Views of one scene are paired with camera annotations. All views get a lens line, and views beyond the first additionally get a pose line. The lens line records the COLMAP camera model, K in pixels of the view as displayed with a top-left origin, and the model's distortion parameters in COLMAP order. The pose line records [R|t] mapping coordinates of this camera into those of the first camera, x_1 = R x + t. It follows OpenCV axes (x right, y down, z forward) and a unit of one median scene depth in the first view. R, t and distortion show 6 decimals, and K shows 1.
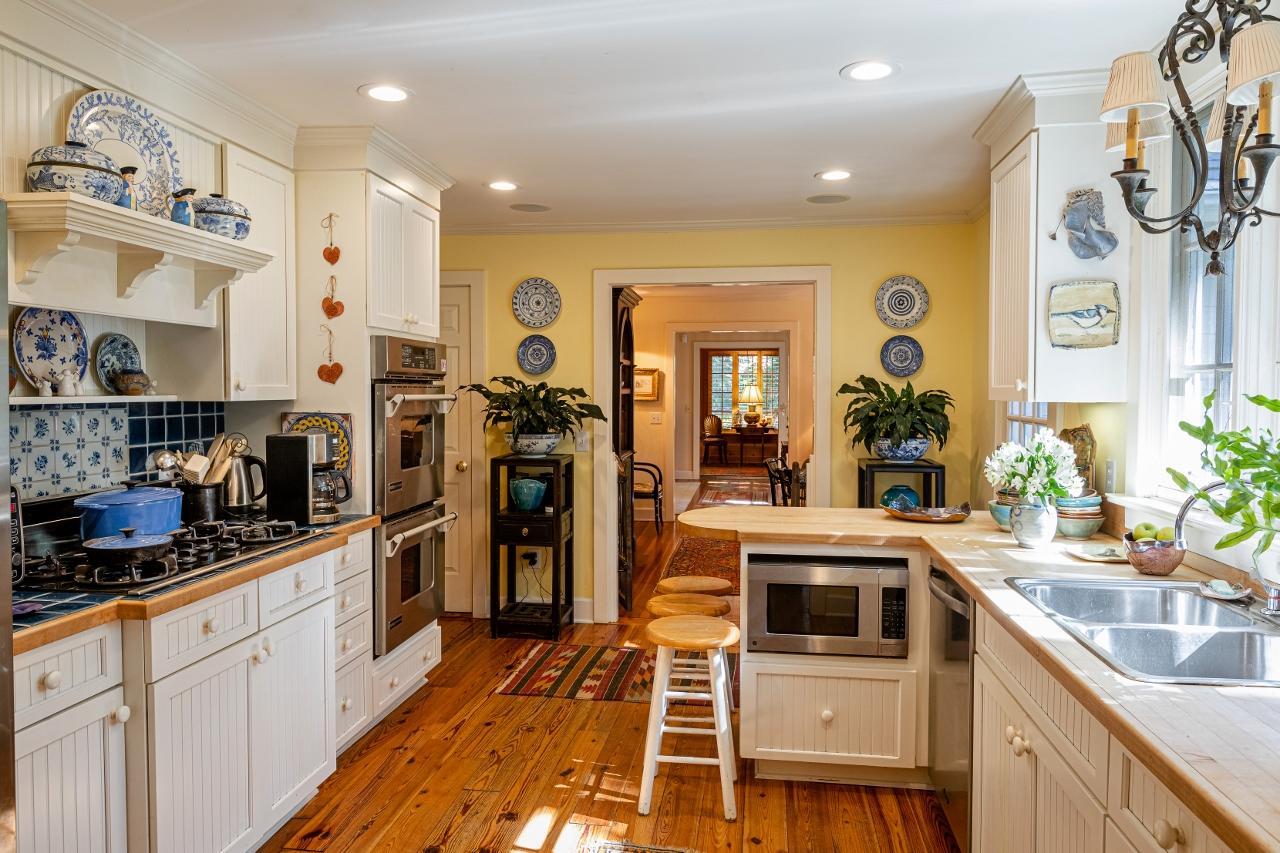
lens RADIAL K [[888.2, 0, 638.3], [0, 888.2, 422.6], [0, 0, 1]] dist [0.000140, 0.000001]
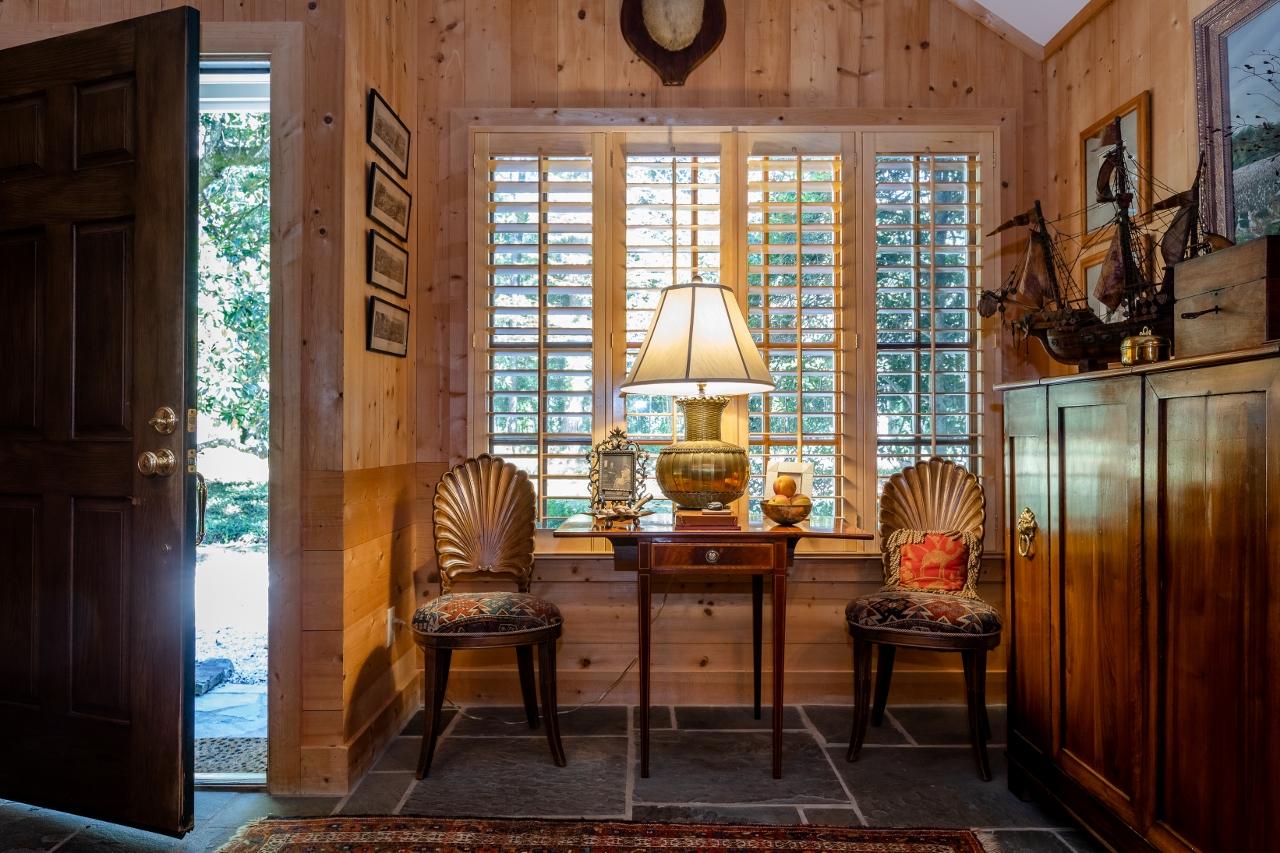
lens RADIAL K [[954.8, 0, 640.5], [0, 954.8, 431.8], [0, 0, 1]] dist [-0.004671, 0.003850]
pose [[0.992938, -0.000176, 0.118635, 0.095706], [0.006828, 0.998426, -0.055664, -0.003332], [-0.118439, 0.056081, 0.991376, 0.831682]]
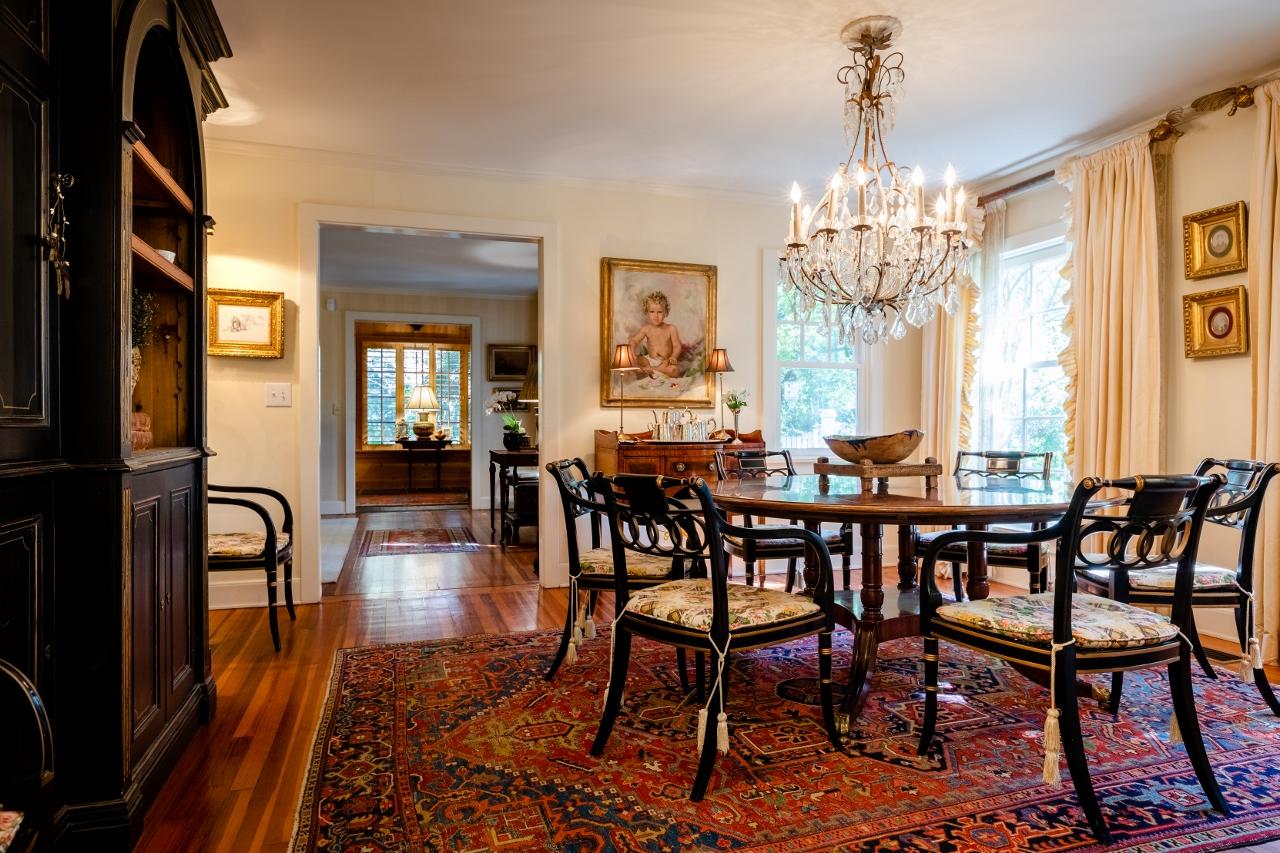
lens RADIAL K [[791.5, 0, 639.3], [0, 791.5, 429.1], [0, 0, 1]] dist [-0.003974, -0.000412]
pose [[0.907220, 0.003946, 0.420638, 0.010546], [0.009796, 0.999487, -0.030502, 0.017437], [-0.420542, 0.031793, 0.906716, 0.310787]]
